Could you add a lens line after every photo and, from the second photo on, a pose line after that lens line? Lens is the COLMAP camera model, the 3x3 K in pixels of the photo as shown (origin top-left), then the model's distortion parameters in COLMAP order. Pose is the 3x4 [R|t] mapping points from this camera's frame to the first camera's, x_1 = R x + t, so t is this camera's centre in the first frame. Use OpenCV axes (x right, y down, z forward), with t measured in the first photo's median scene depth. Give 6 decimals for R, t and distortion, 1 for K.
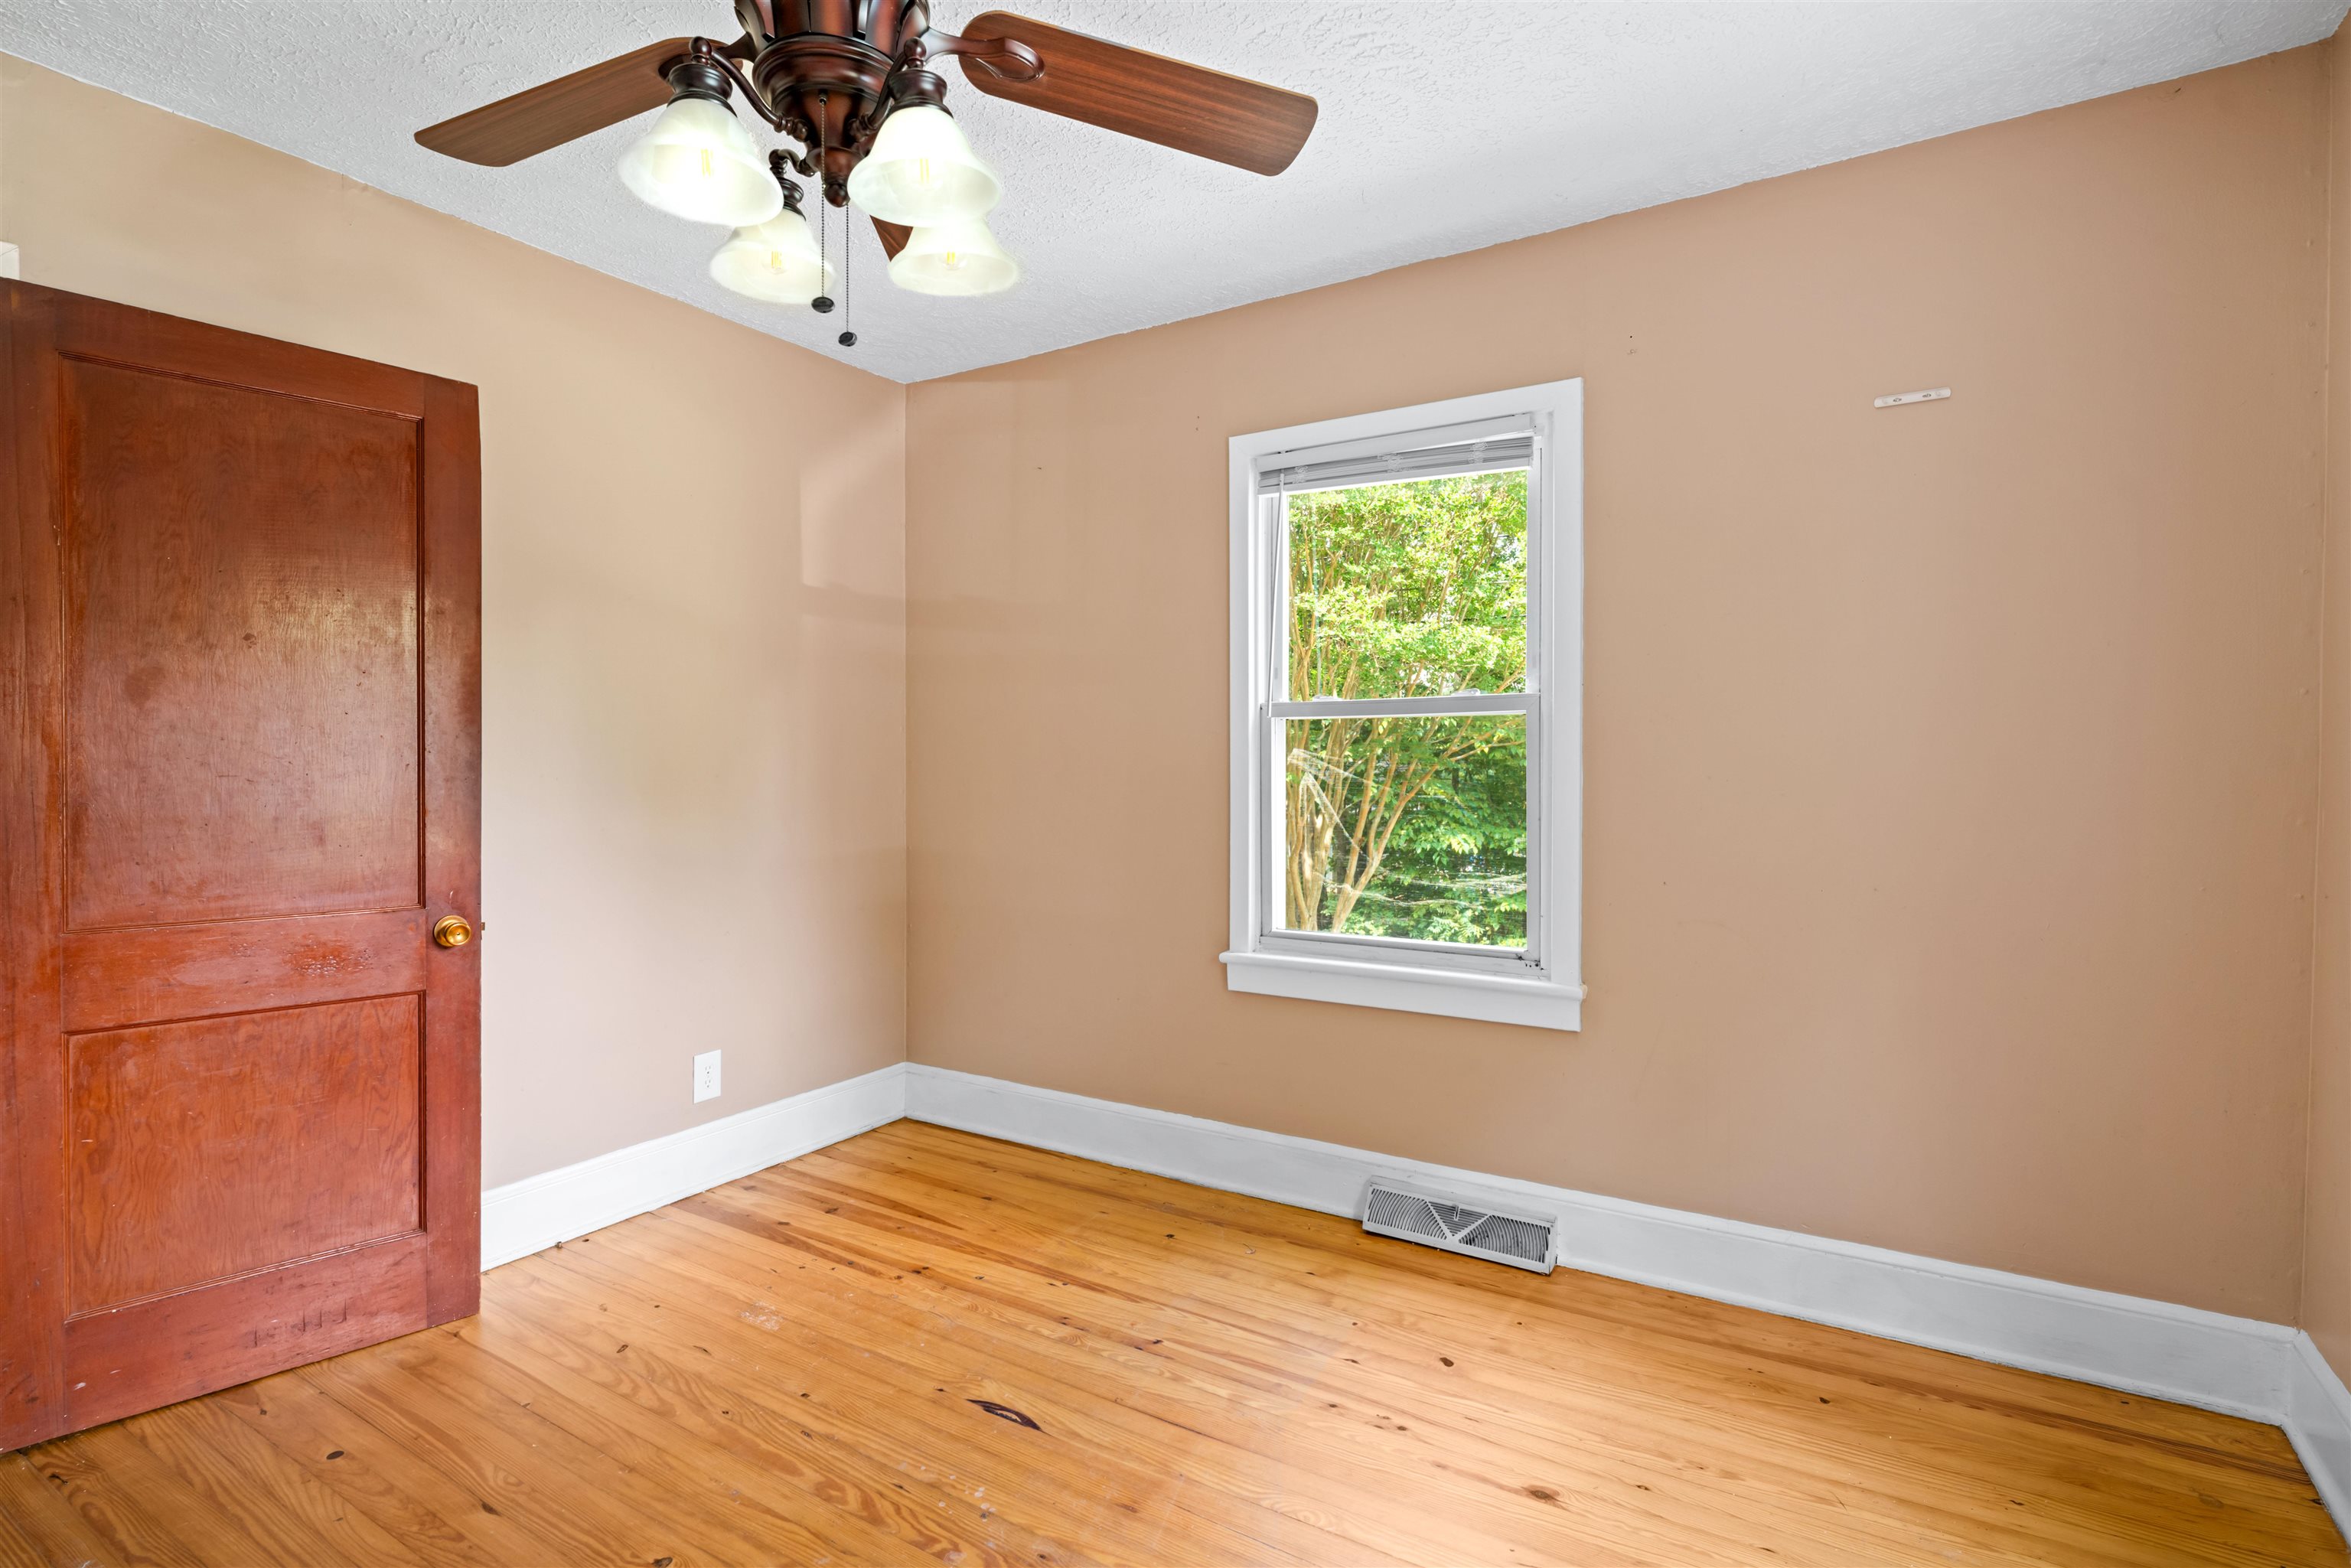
lens RADIAL K [[1166.7, 0, 1164.3], [0, 1166.7, 771.3], [0, 0, 1]] dist [-0.000897, 0.000247]
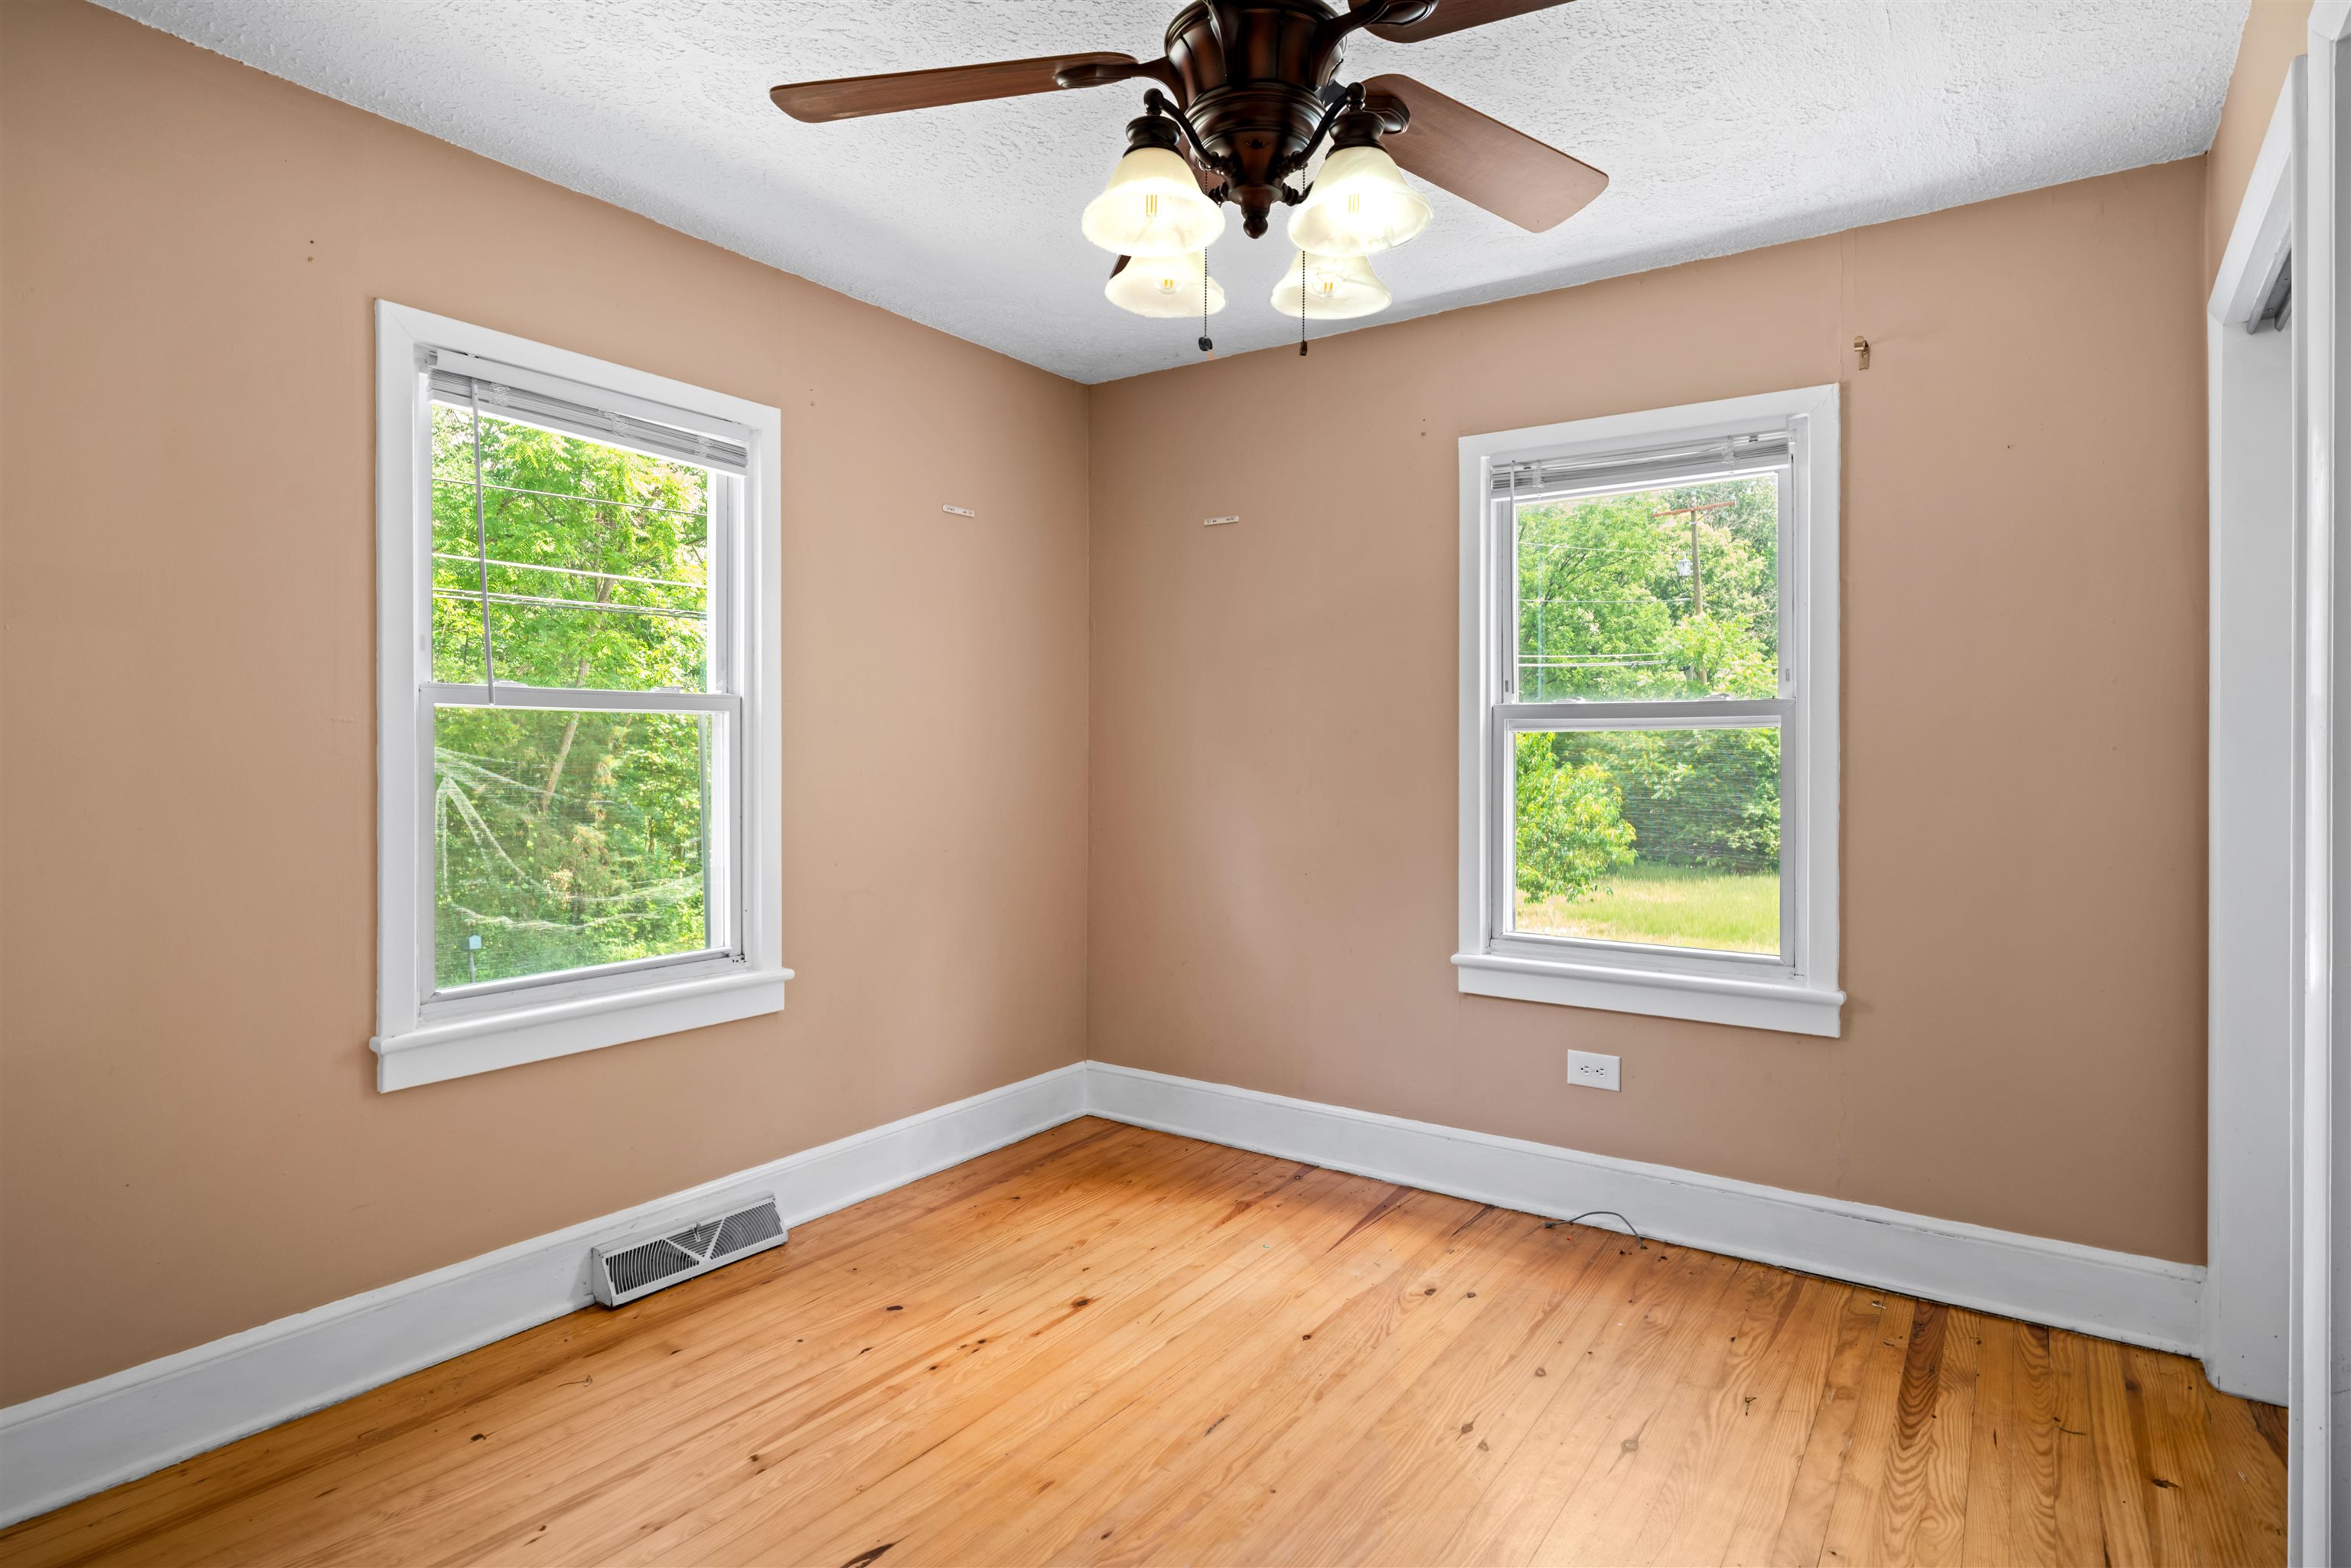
lens RADIAL K [[1245.1, 0, 1186.3], [0, 1245.1, 756.4], [0, 0, 1]] dist [-0.003362, -0.001339]
pose [[0.031025, 0.001842, 0.999517, -0.792207], [0.014944, 0.999886, -0.002307, -0.004692], [-0.999407, 0.015008, 0.030994, 0.588333]]
